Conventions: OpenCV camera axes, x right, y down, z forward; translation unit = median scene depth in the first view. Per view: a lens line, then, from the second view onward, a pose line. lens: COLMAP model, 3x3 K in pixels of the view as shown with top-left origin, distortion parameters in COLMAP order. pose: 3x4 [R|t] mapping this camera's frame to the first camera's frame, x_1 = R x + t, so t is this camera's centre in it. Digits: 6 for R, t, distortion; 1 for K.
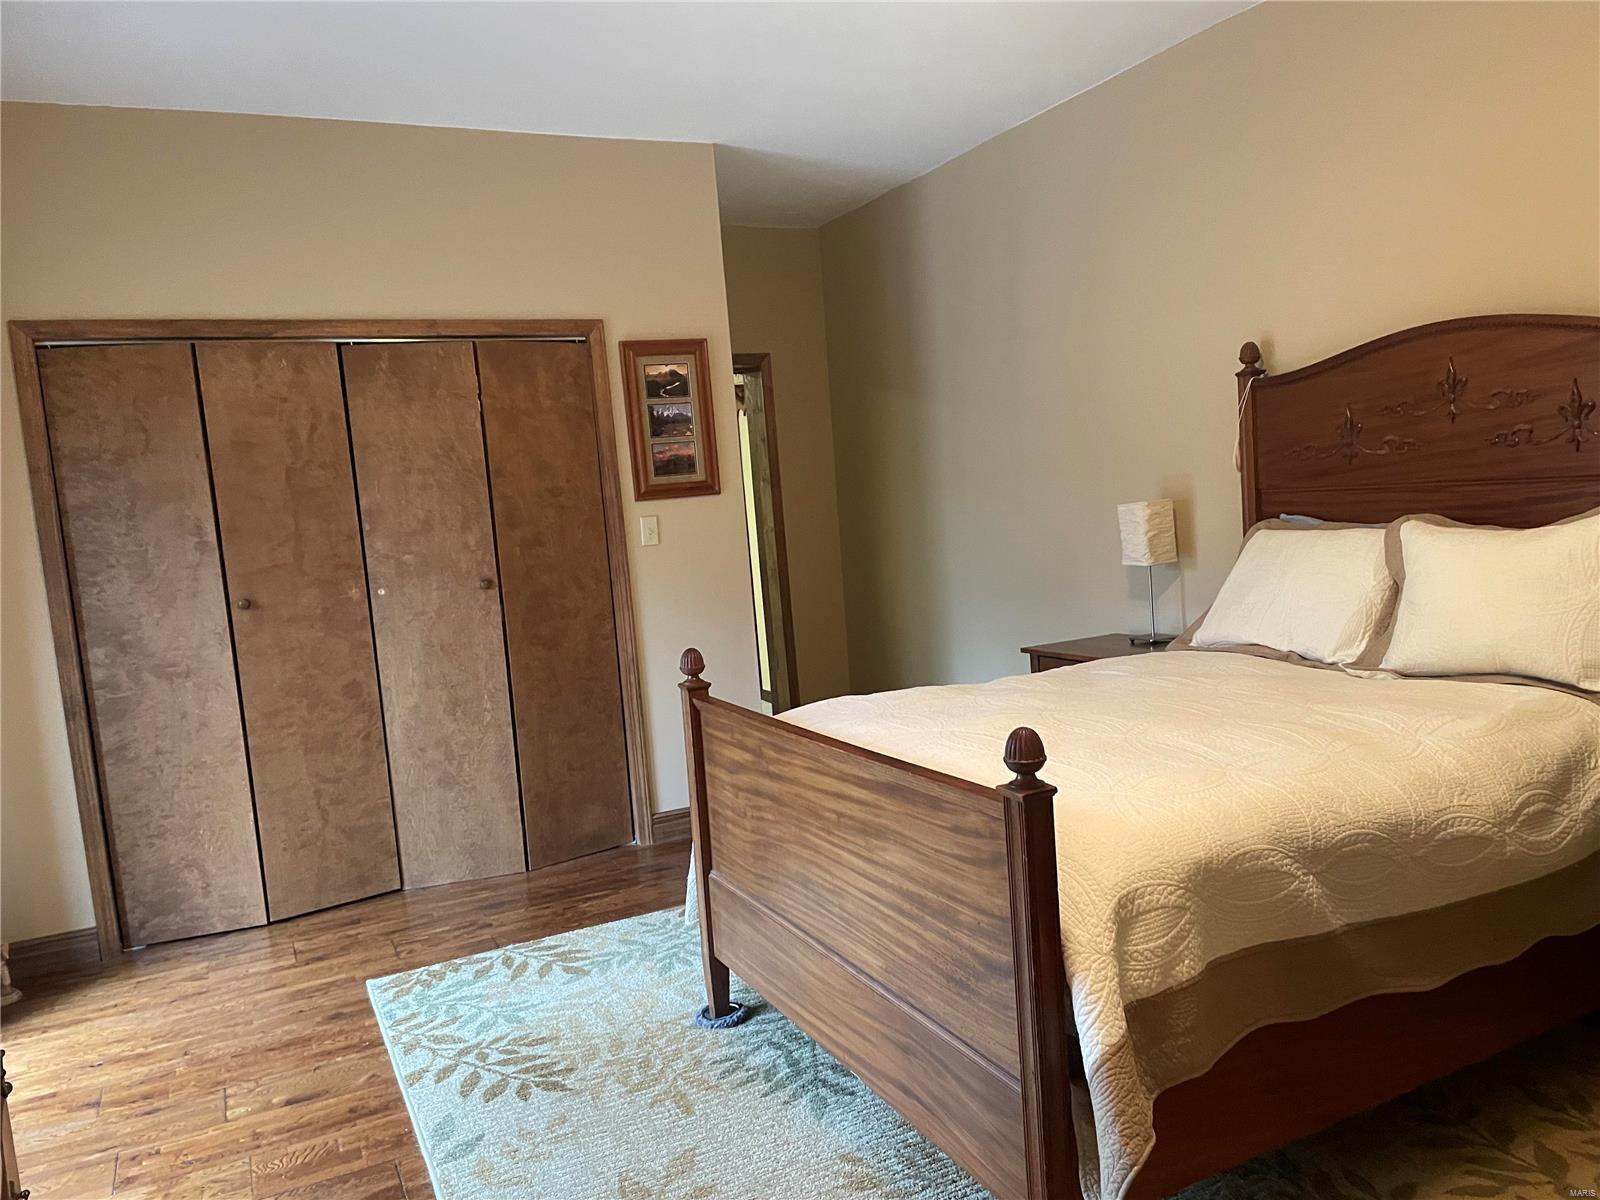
lens RADIAL K [[1224.9, 0, 783.4], [0, 1224.9, 598.5], [0, 0, 1]] dist [0.086498, -0.109741]
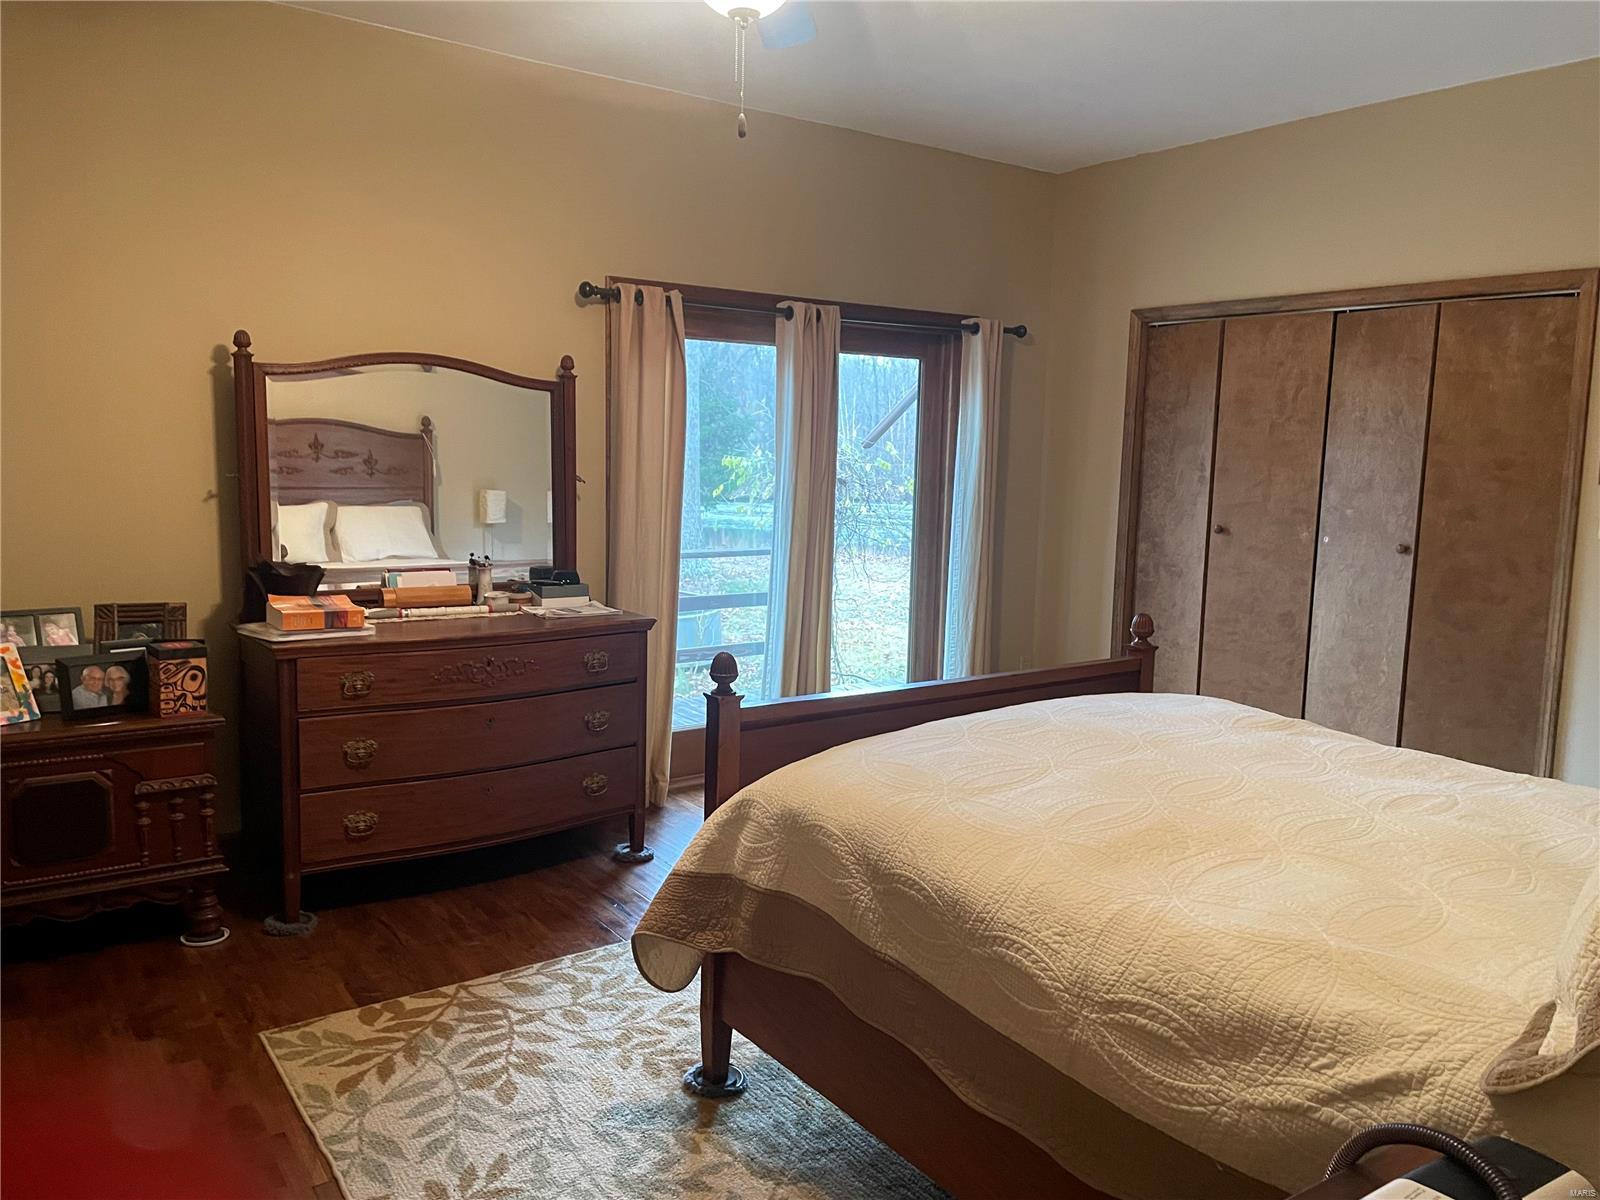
lens RADIAL K [[1195.5, 0, 795.5], [0, 1195.5, 595.5], [0, 0, 1]] dist [0.086934, -0.098458]
pose [[0.147932, 0.205517, -0.967408, 0.674685], [-0.126635, 0.974055, 0.187565, -0.101737], [0.980857, 0.094761, 0.170120, 0.366834]]
